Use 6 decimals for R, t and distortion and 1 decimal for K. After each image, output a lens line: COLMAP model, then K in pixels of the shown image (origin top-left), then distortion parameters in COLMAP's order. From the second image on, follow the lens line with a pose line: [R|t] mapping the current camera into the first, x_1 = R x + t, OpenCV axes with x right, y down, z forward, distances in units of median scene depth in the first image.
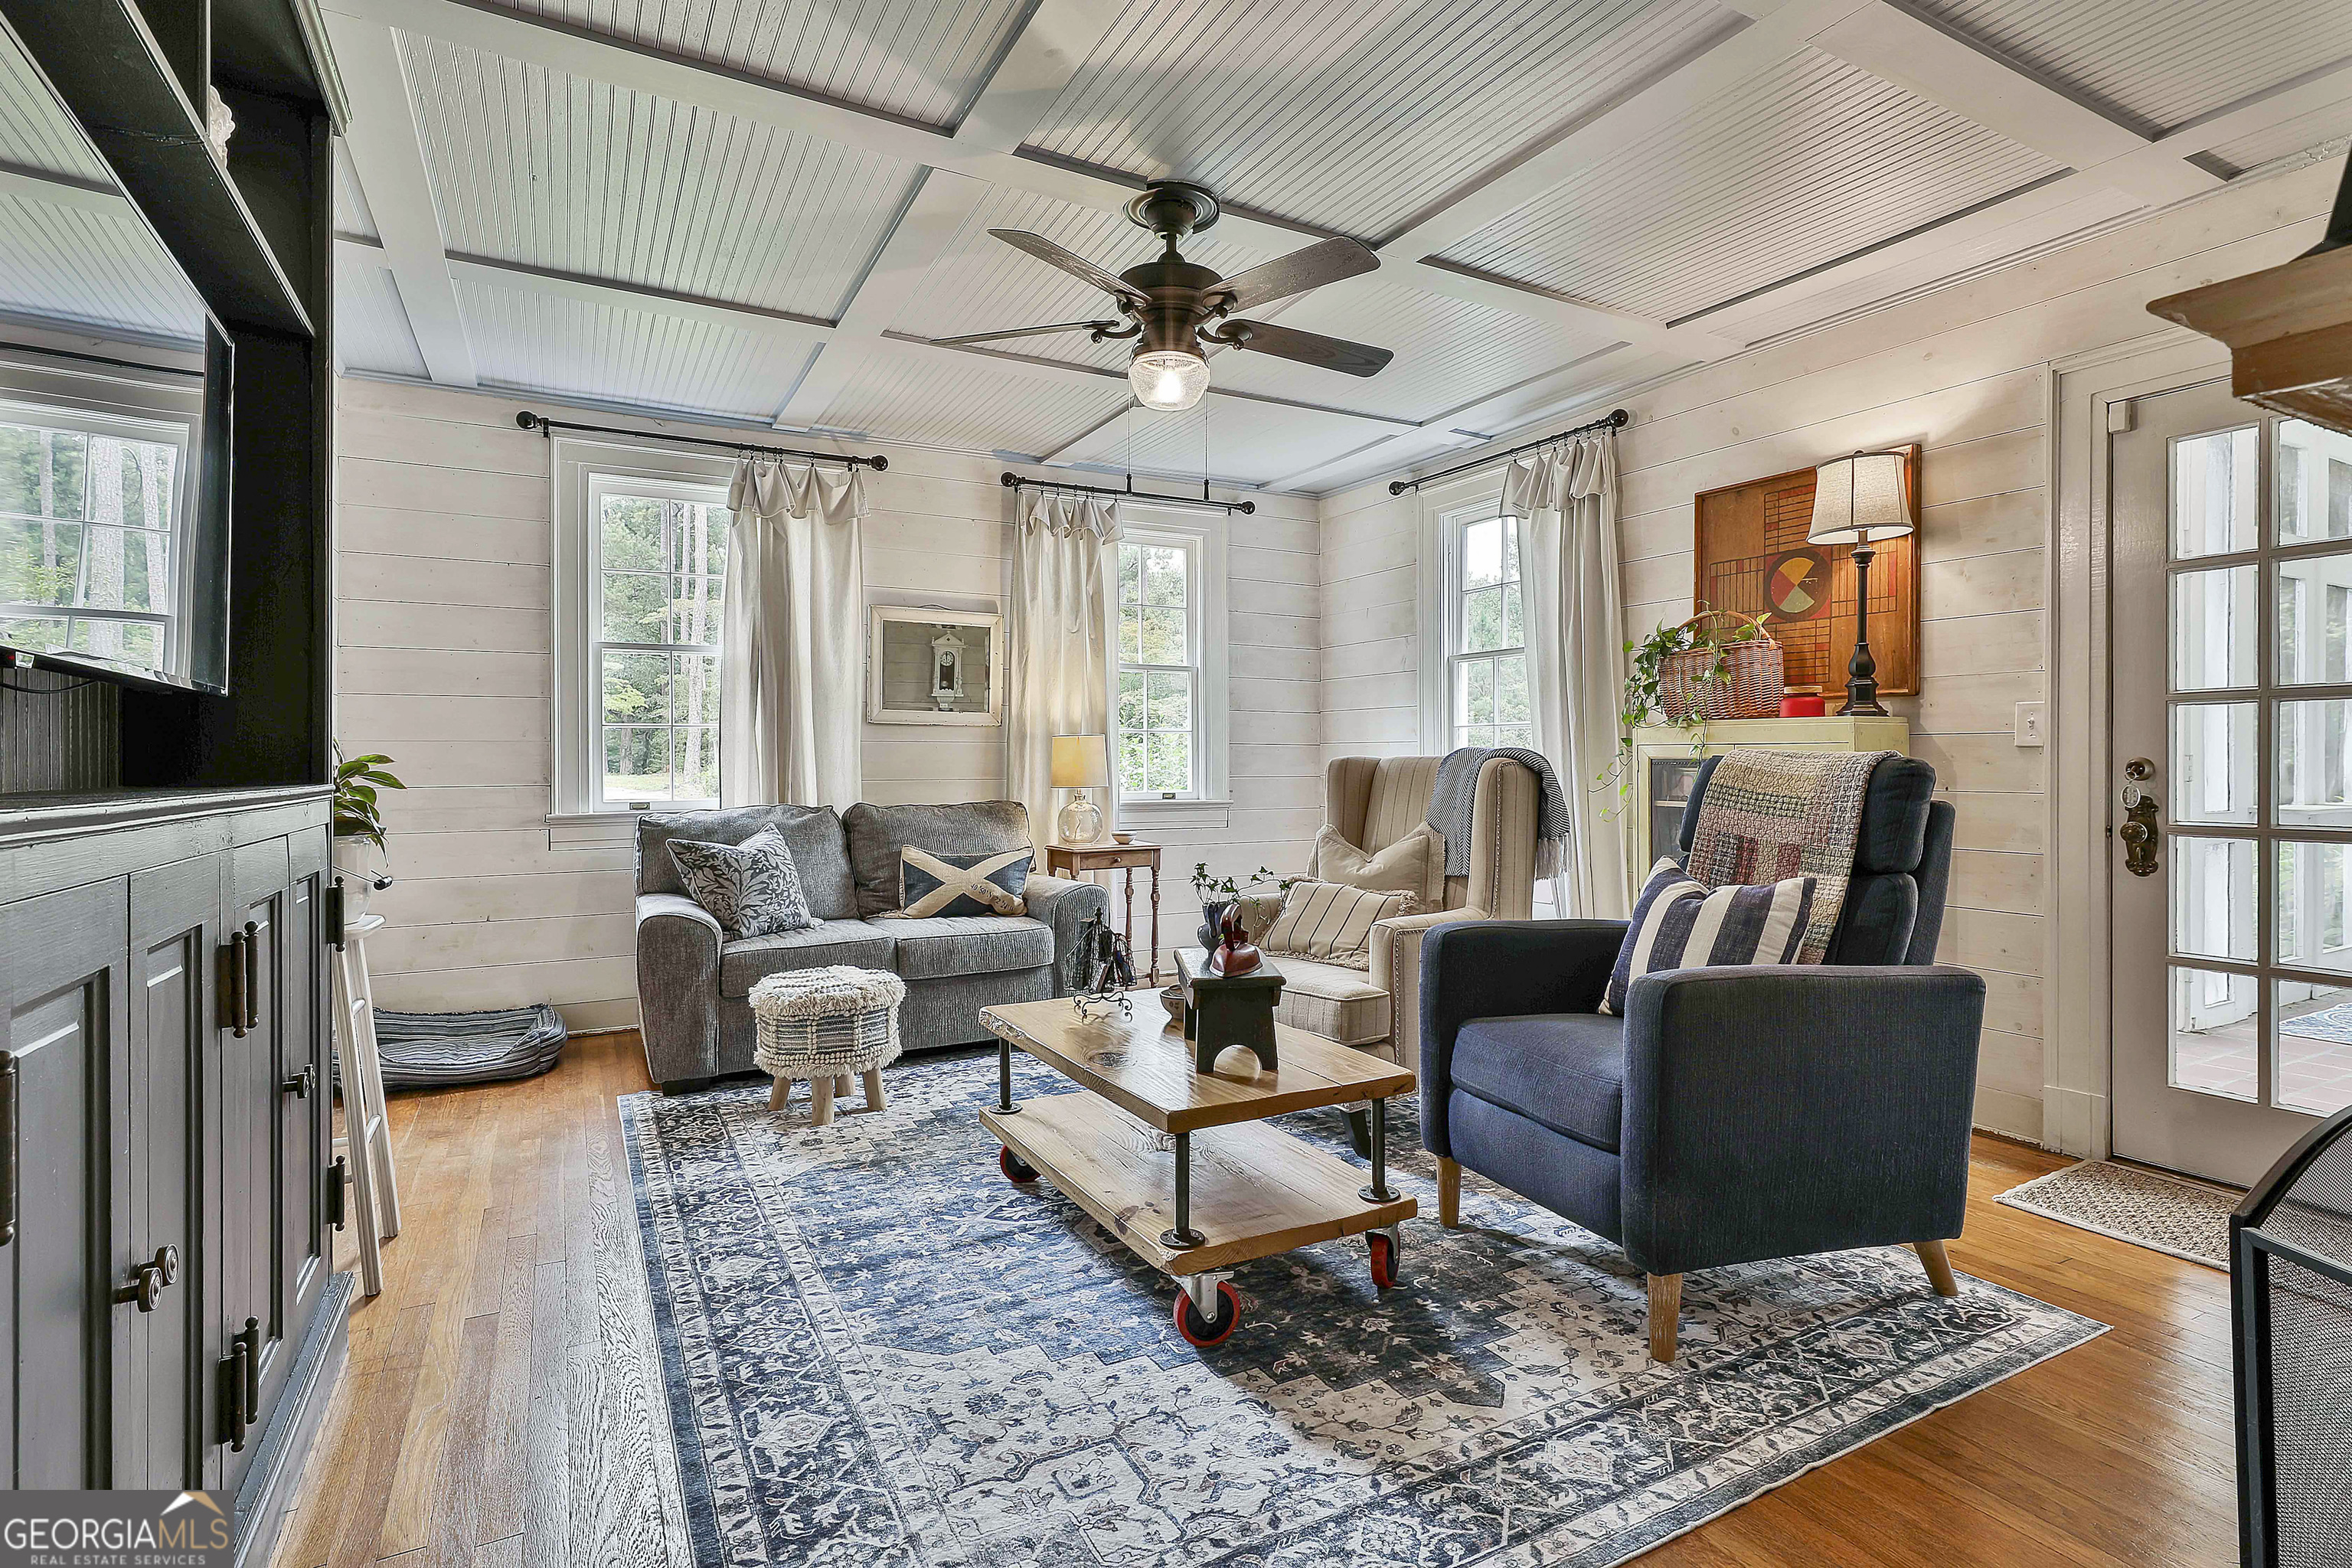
lens RADIAL K [[1136.0, 0, 1166.7], [0, 1136.0, 763.8], [0, 0, 1]] dist [-0.004307, 0.003572]
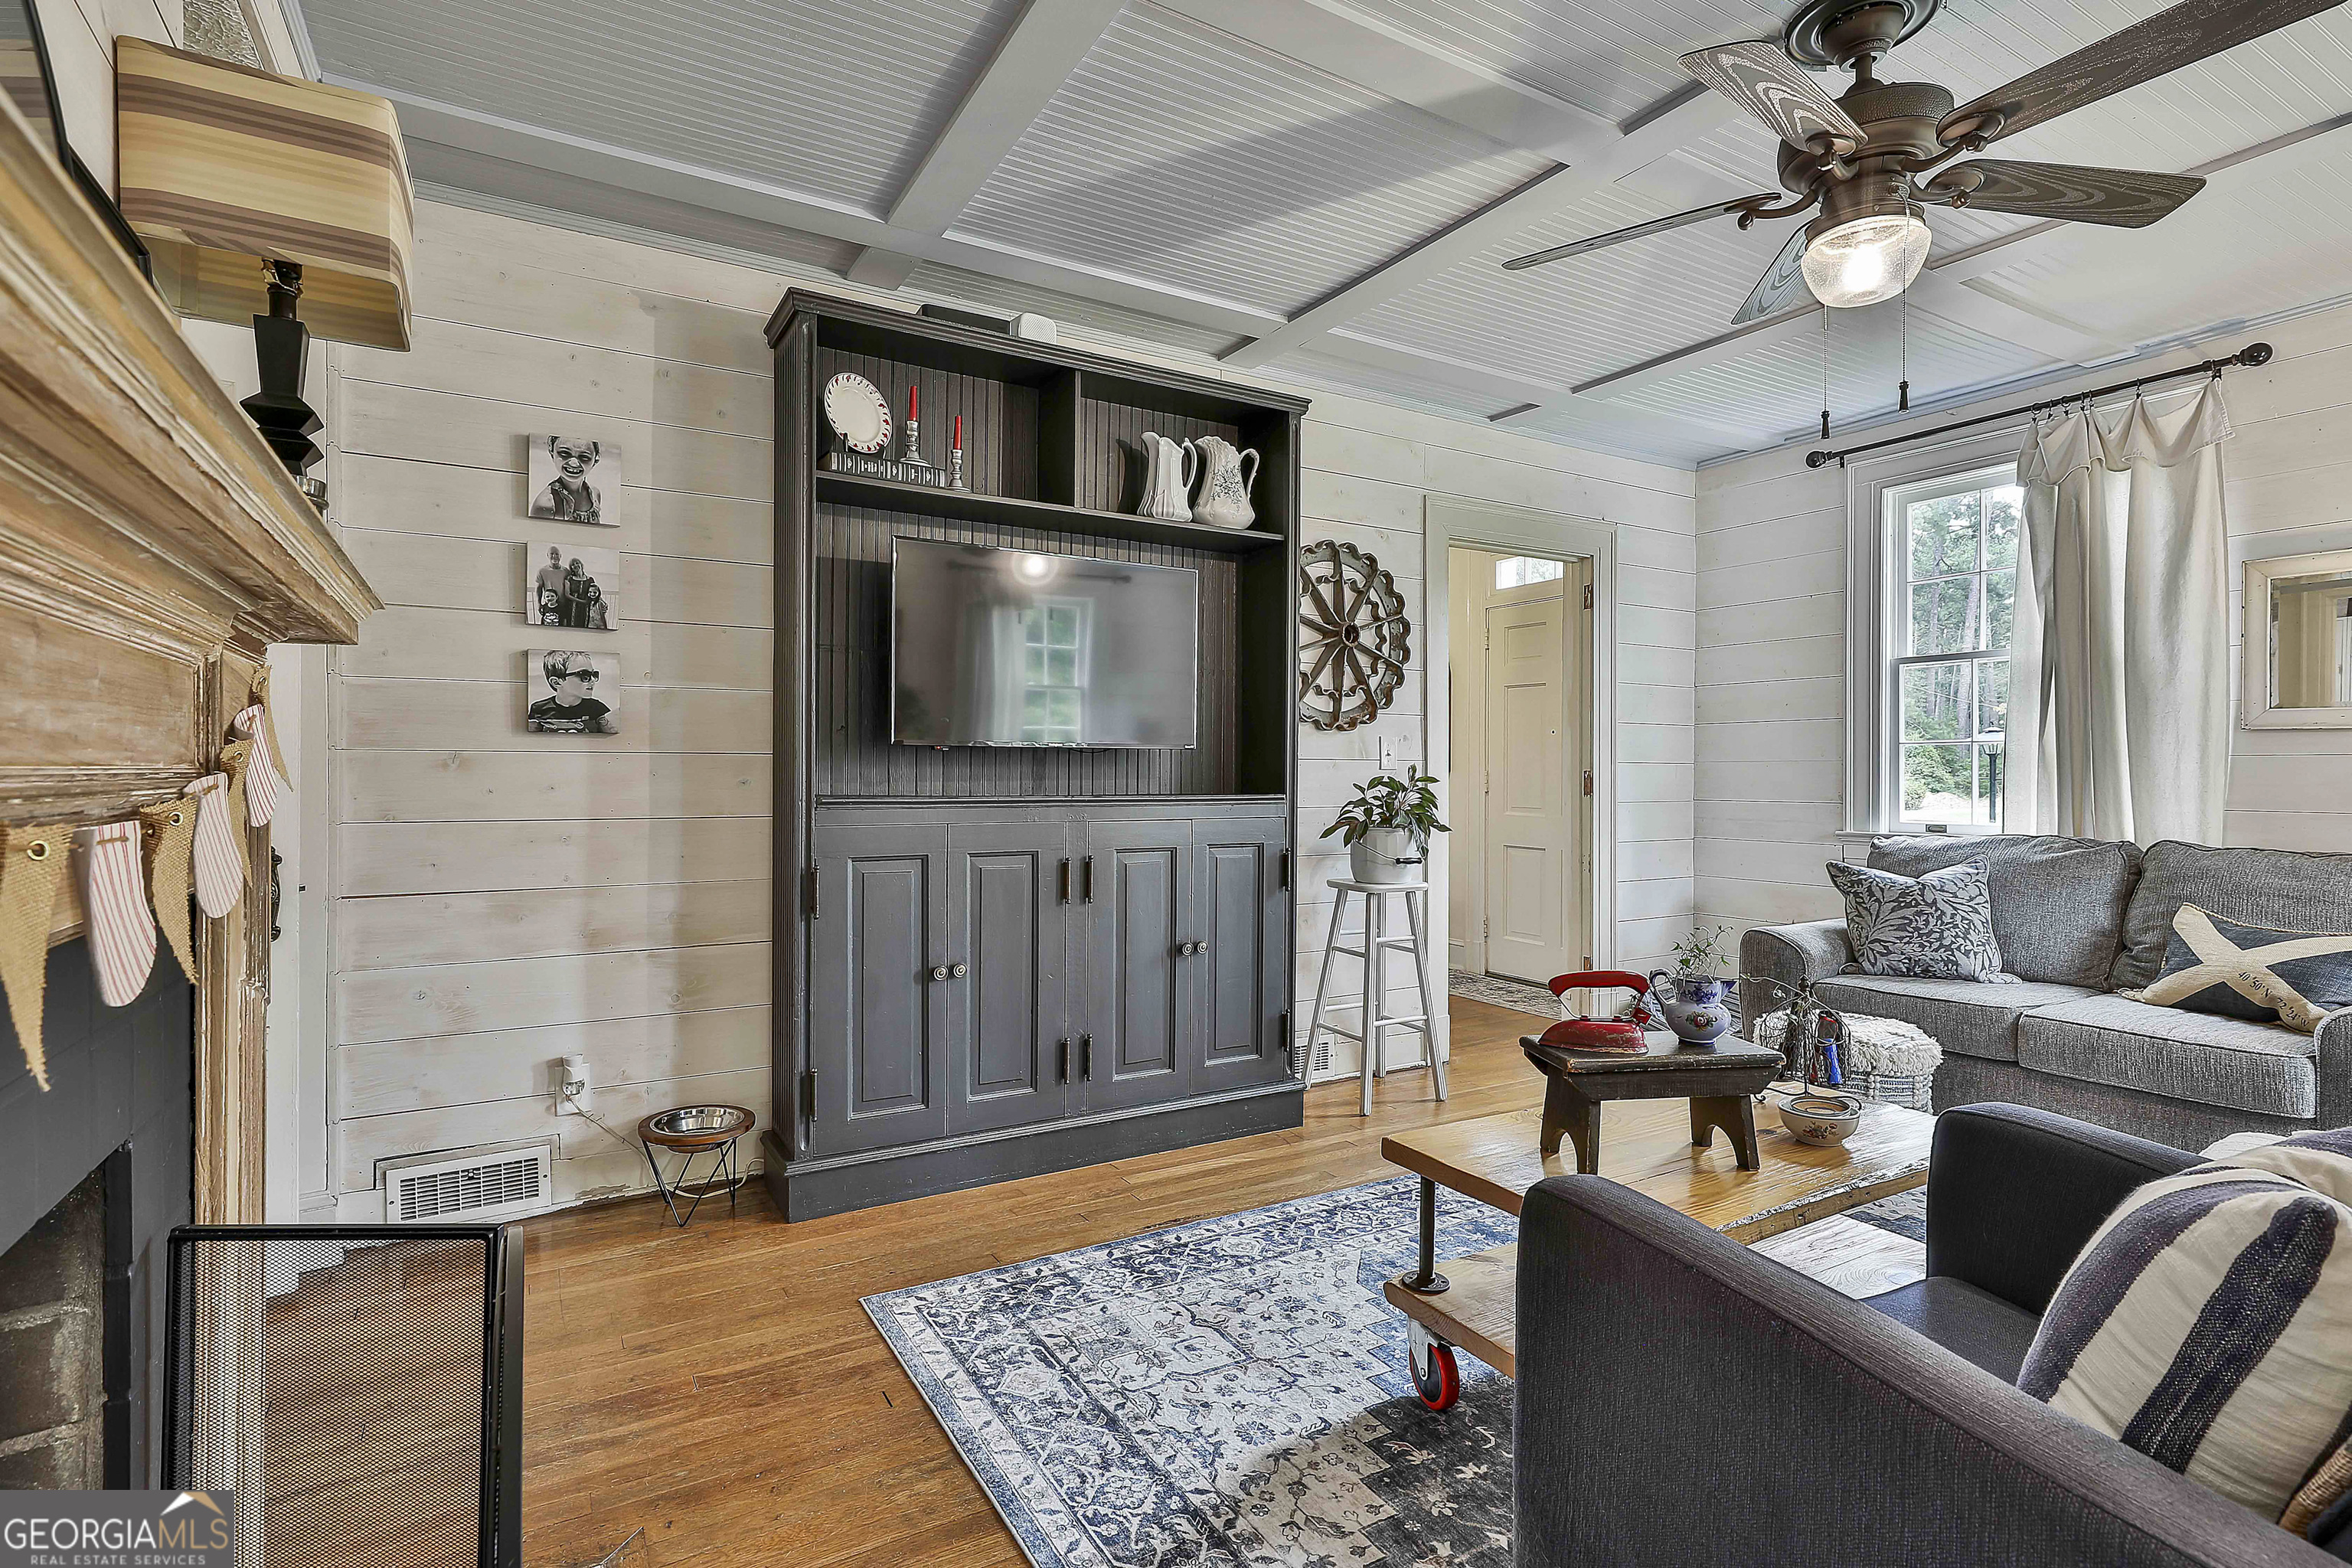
lens RADIAL K [[1136.0, 0, 1191.4], [0, 1136.0, 773.8], [0, 0, 1]] dist [-0.004307, 0.003572]
pose [[0.047496, 0.005424, -0.998857, 0.789772], [-0.004697, 0.999975, 0.005207, -0.017355], [0.998860, 0.004445, 0.047521, 0.609443]]
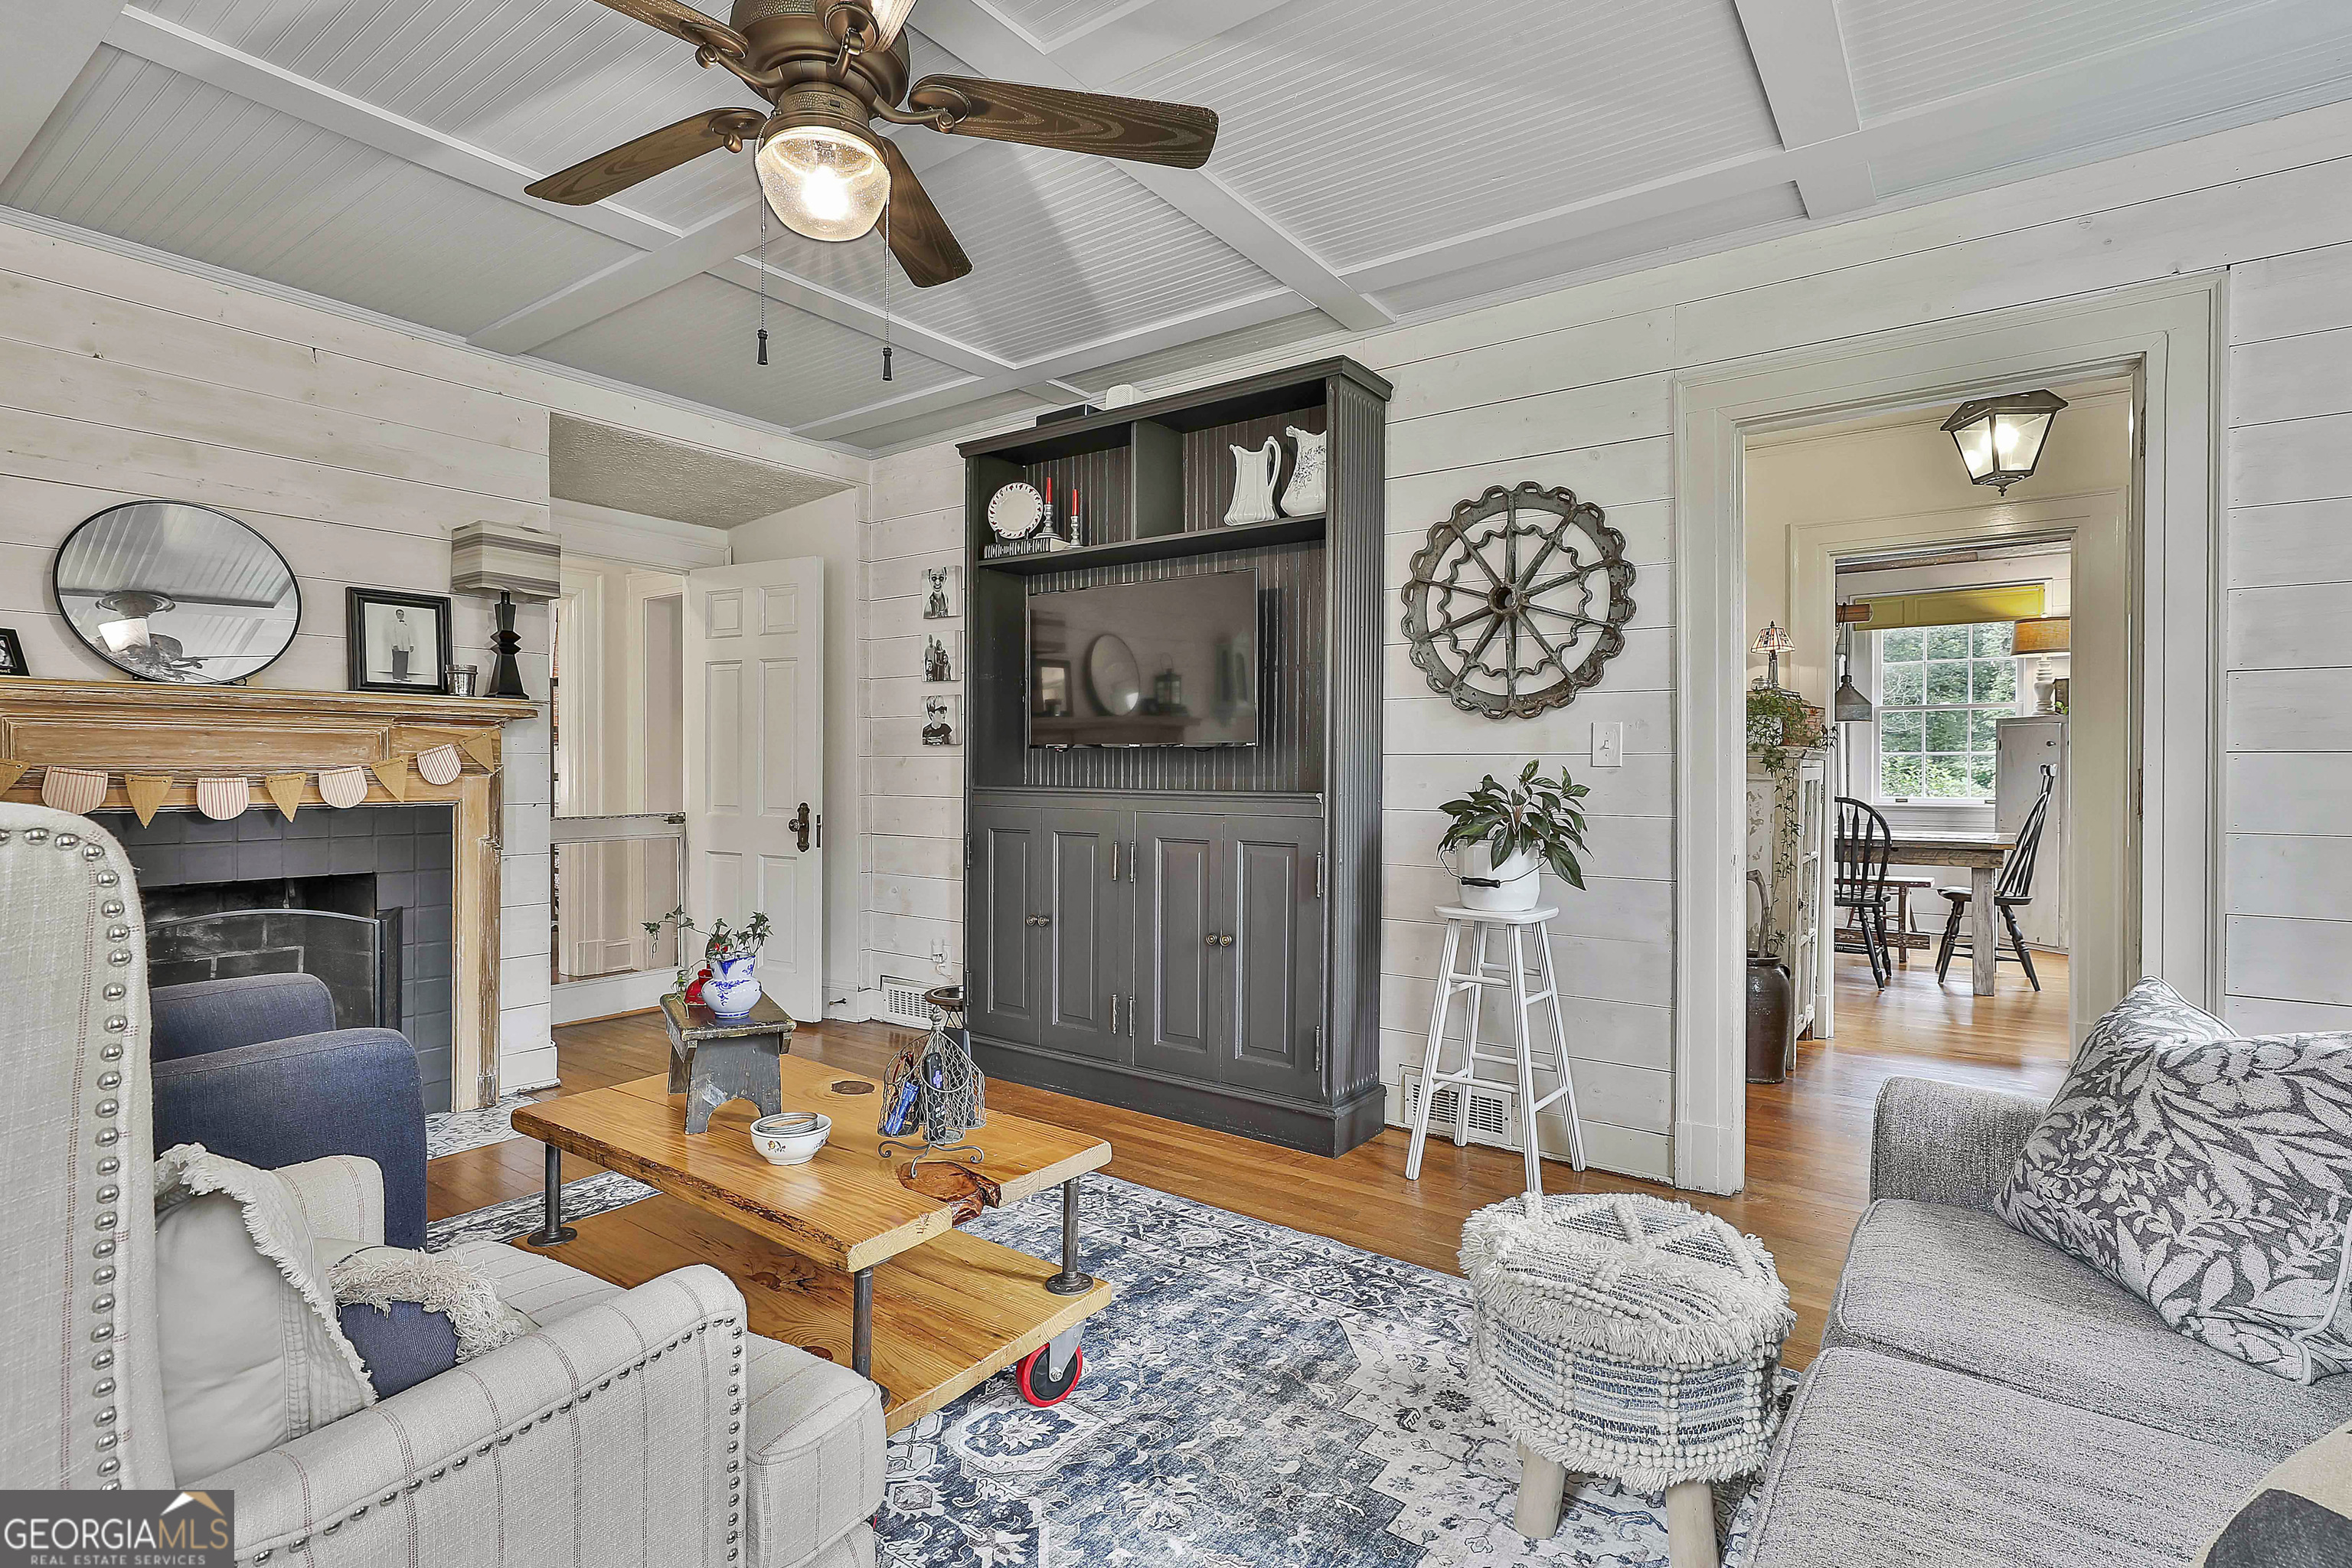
lens RADIAL K [[1136.0, 0, 1178.0], [0, 1136.0, 770.2], [0, 0, 1]] dist [-0.004307, 0.003572]
pose [[-0.900967, 0.000829, -0.433887, 0.114293], [-0.001833, 0.999982, 0.005717, -0.018573], [0.433883, 0.005947, -0.900949, 1.868110]]
